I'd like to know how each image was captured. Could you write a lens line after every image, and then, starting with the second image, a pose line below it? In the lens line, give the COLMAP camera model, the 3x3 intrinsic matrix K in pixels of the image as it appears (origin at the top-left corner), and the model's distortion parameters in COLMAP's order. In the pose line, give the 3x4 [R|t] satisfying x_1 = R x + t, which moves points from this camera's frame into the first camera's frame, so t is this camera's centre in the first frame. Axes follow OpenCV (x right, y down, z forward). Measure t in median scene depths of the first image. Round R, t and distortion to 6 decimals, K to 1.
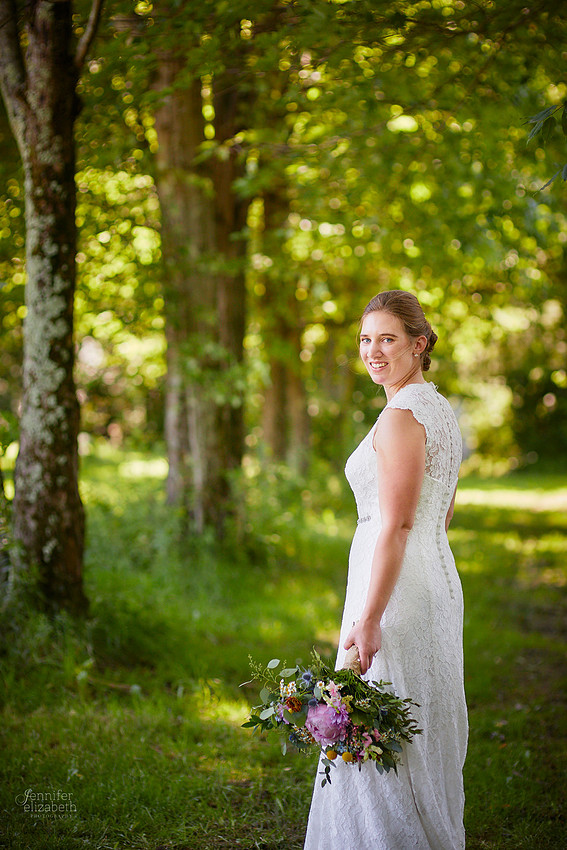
lens RADIAL K [[2096.8, 0, 283.5], [0, 2096.8, 425.0], [0, 0, 1]] dist [0.023993, -0.558053]
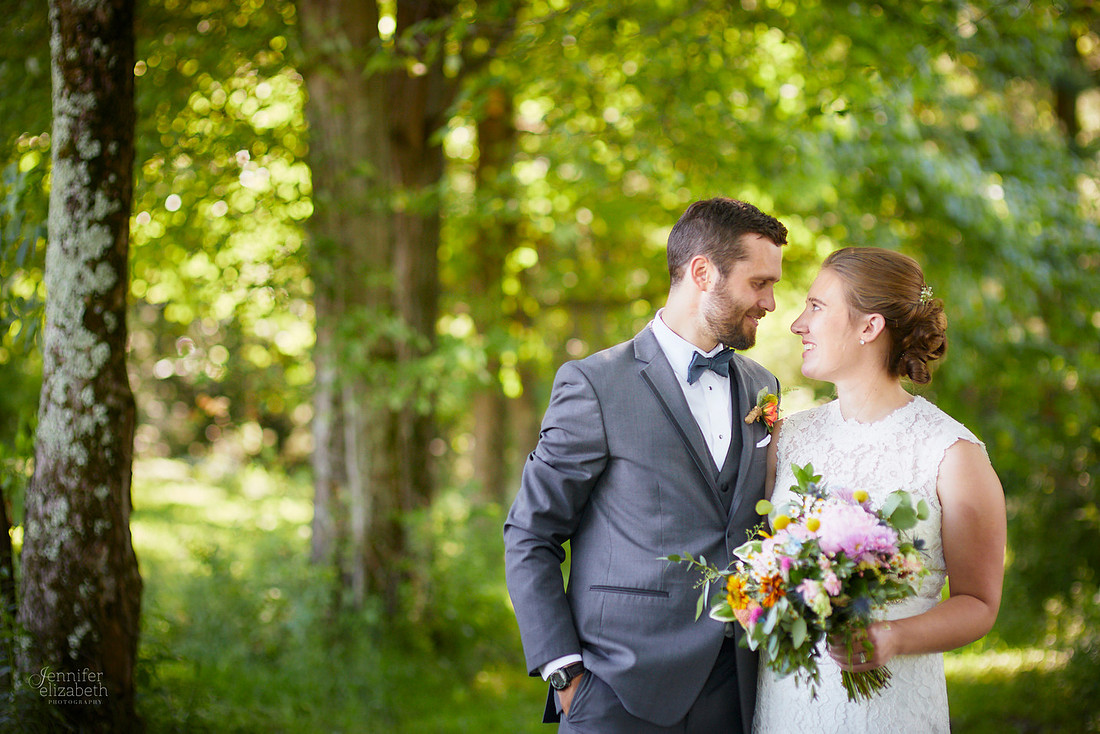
lens RADIAL K [[2713.6, 0, 527.7], [0, 2713.6, 372.0], [0, 0, 1]] dist [0.023993, -0.558053]
pose [[0.999931, 0.011738, 0.000551, 0.017536], [-0.011716, 0.999495, -0.029535, 0.003505], [-0.000898, 0.029526, 0.999564, 0.207311]]
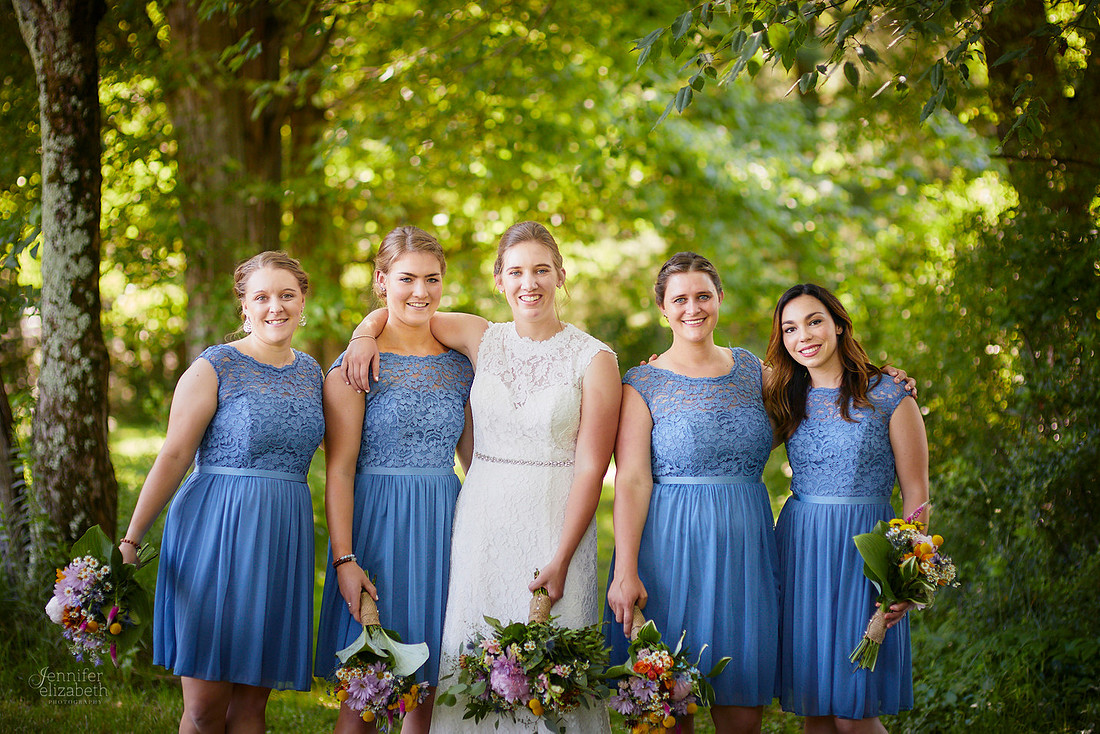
lens RADIAL K [[2713.6, 0, 527.7], [0, 2713.6, 372.0], [0, 0, 1]] dist [0.023993, -0.558053]
pose [[0.996317, -0.019536, 0.083489, -0.019005], [0.020271, 0.999763, -0.007961, 0.009461], [-0.083314, 0.009624, 0.996477, -0.121989]]
